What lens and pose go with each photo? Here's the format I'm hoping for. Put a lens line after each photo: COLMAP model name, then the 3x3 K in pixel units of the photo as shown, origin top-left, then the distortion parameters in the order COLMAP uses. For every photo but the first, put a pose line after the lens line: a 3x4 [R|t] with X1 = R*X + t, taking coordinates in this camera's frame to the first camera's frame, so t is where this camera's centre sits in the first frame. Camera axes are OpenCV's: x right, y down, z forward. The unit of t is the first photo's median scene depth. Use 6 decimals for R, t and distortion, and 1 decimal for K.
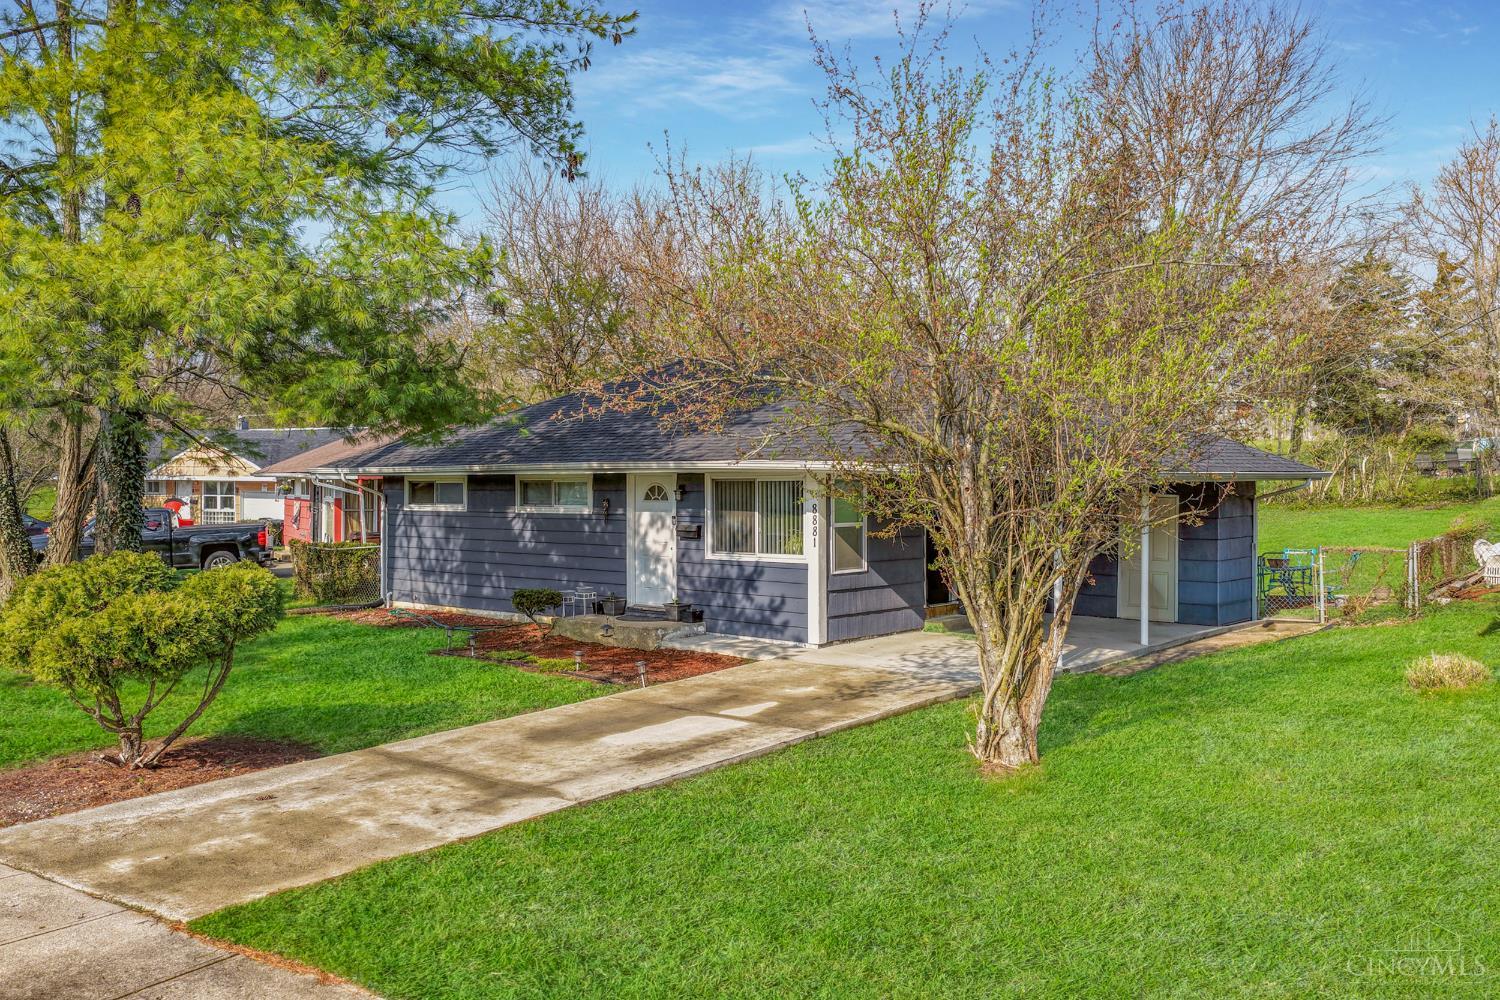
lens RADIAL K [[1186.9, 0, 755.6], [0, 1186.9, 487.8], [0, 0, 1]] dist [-0.021429, 0.025756]
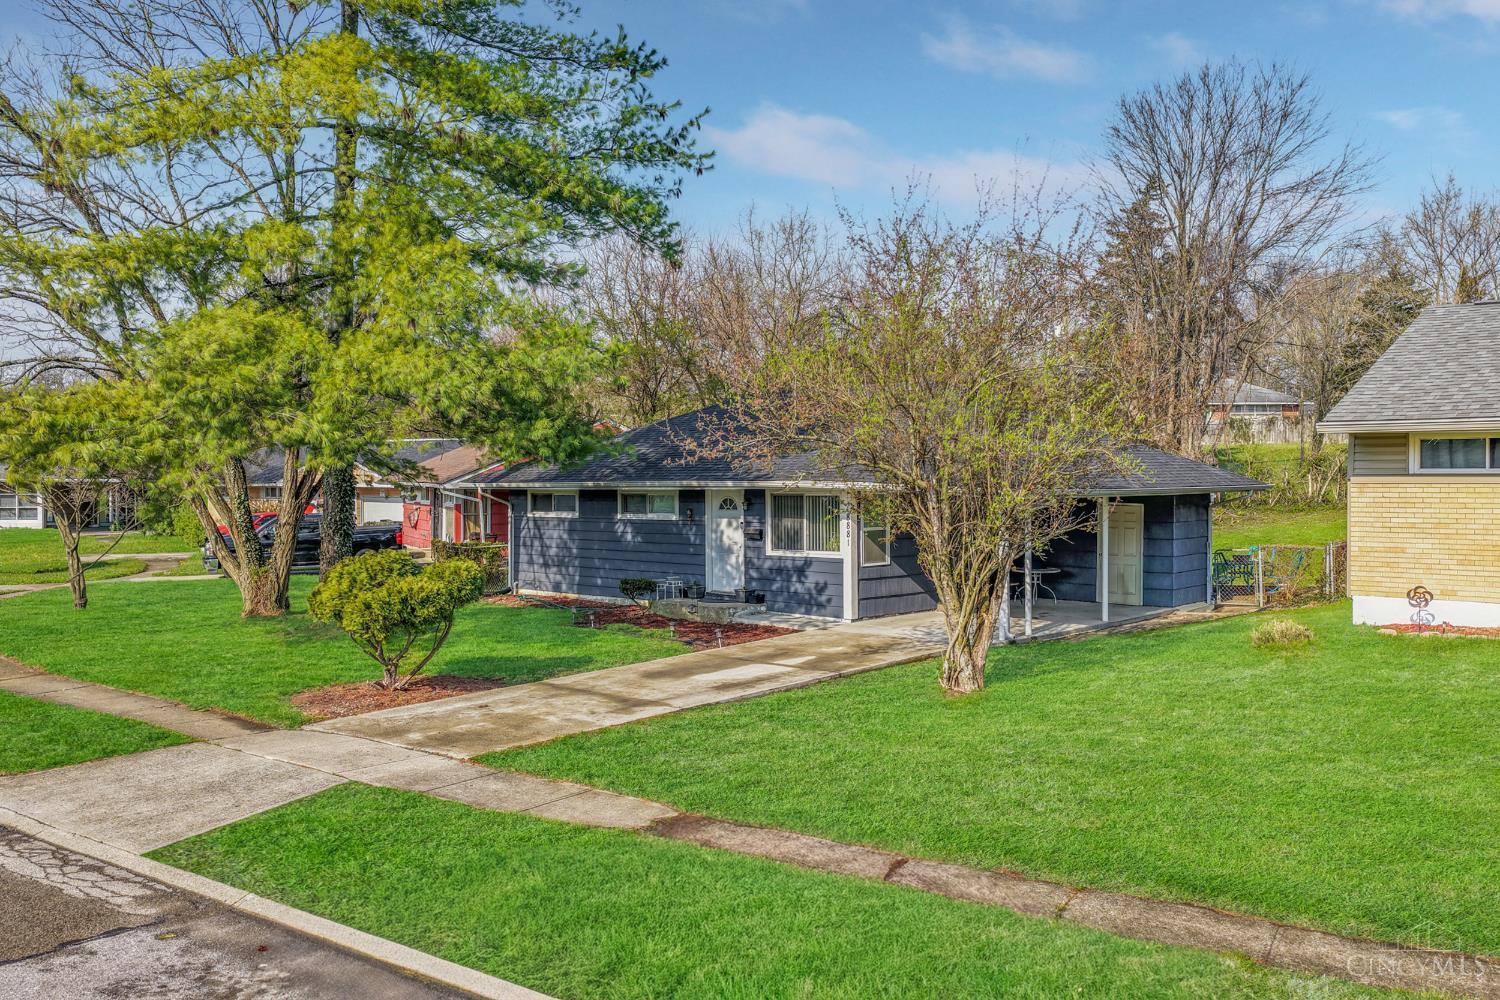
lens RADIAL K [[1186.9, 0, 741.6], [0, 1186.9, 492.5], [0, 0, 1]] dist [-0.021429, 0.025756]
pose [[0.997499, -0.004640, -0.070526, 0.024677], [0.005100, 0.999967, 0.006350, -0.018286], [0.070494, -0.006694, 0.997490, -0.324280]]
